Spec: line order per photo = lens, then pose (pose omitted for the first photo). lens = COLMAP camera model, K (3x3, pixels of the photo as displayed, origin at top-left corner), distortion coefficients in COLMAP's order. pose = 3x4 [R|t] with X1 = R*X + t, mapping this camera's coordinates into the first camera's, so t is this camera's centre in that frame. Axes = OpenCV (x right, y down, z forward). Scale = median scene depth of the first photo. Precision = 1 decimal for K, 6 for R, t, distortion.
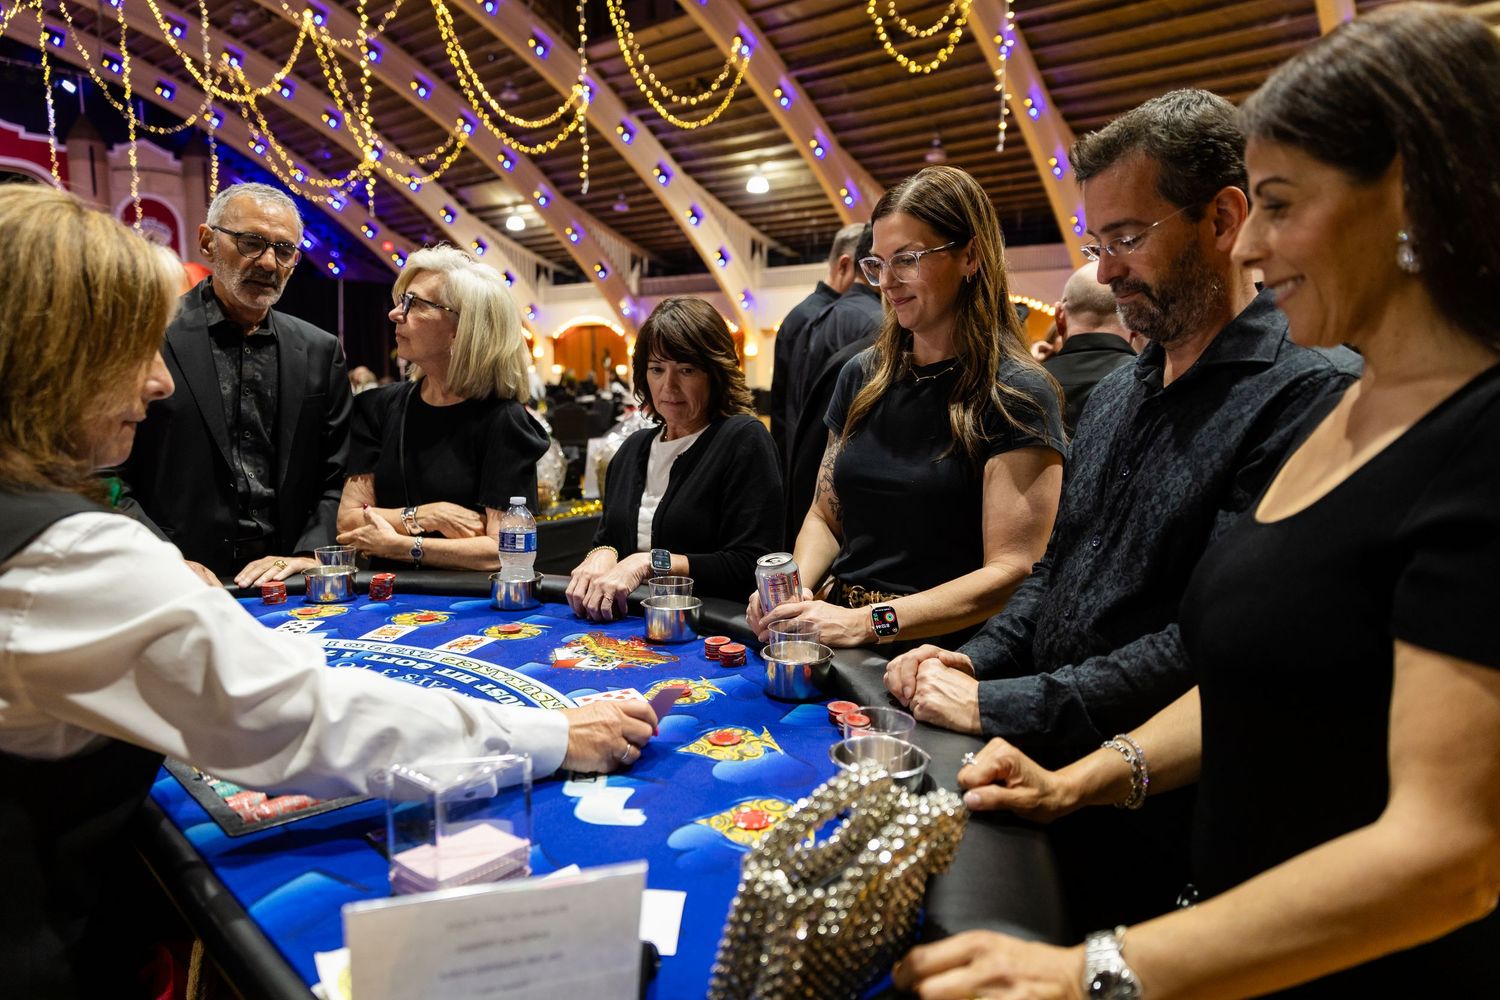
lens RADIAL K [[994.5, 0, 744.2], [0, 994.5, 499.1], [0, 0, 1]] dist [0.002635, 0.004061]
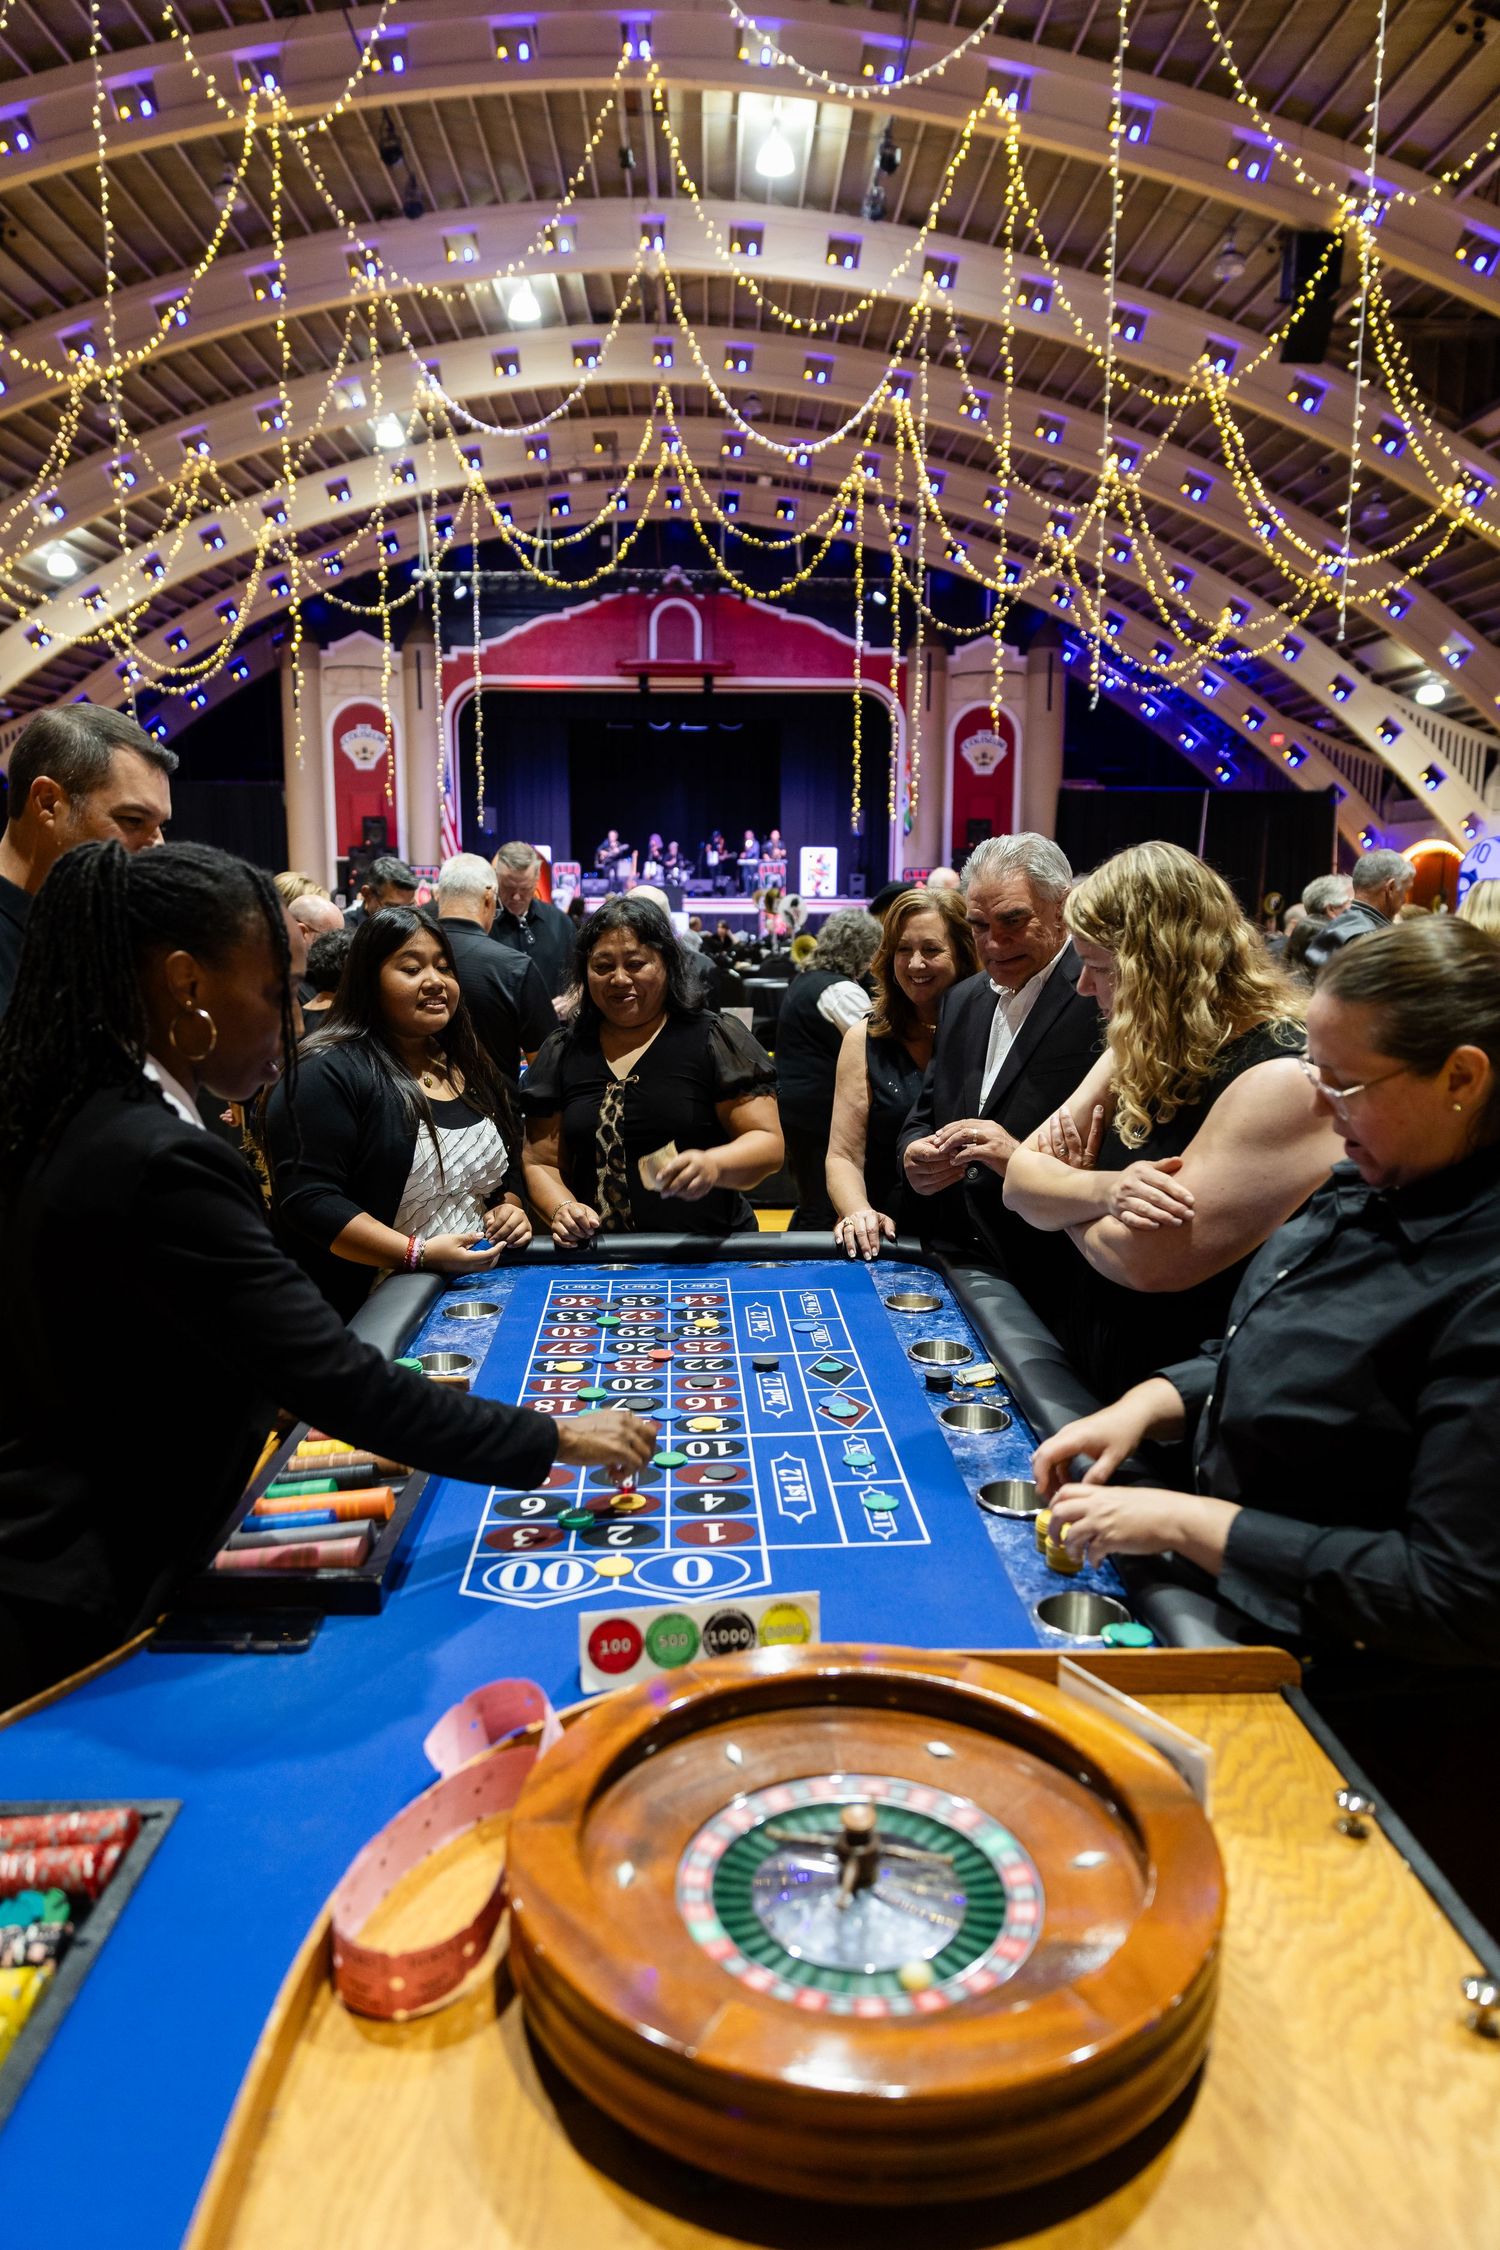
lens RADIAL K [[1491.8, 0, 728.0], [0, 1491.8, 1127.2], [0, 0, 1]] dist [0.002635, 0.004061]
pose [[0.689367, 0.110534, -0.715929, 0.219662], [-0.098349, 0.993421, 0.058676, -0.005784], [0.717705, 0.029962, 0.695703, -0.013036]]
